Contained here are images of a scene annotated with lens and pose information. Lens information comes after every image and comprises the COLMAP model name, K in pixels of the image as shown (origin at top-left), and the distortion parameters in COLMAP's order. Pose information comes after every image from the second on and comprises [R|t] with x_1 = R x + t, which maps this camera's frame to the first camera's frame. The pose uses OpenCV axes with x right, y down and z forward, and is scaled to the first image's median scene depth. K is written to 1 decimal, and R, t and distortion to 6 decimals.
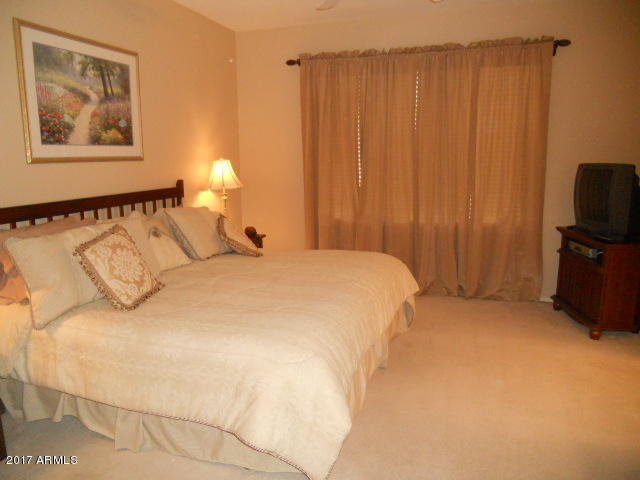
lens RADIAL K [[482.7, 0, 320.3], [0, 482.7, 242.0], [0, 0, 1]] dist [-0.065542, 0.019908]
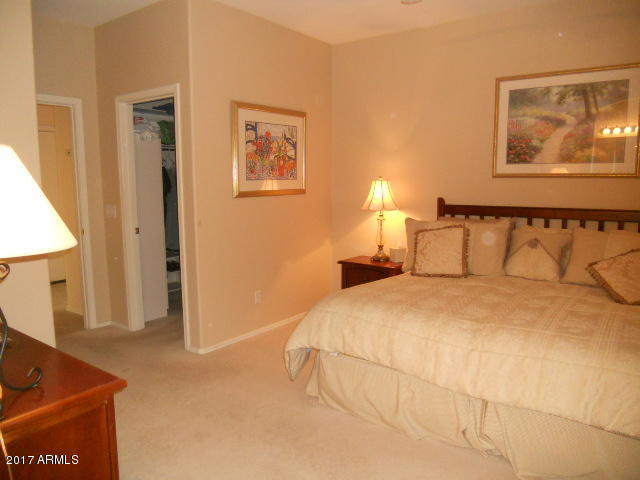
lens RADIAL K [[482.7, 0, 319.9], [0, 482.7, 239.8], [0, 0, 1]] dist [-0.065542, 0.019908]
pose [[-0.324389, 0.132054, -0.936661, 0.846326], [-0.159400, 0.968416, 0.191735, -0.161366], [0.932397, 0.211500, -0.293094, 0.883940]]
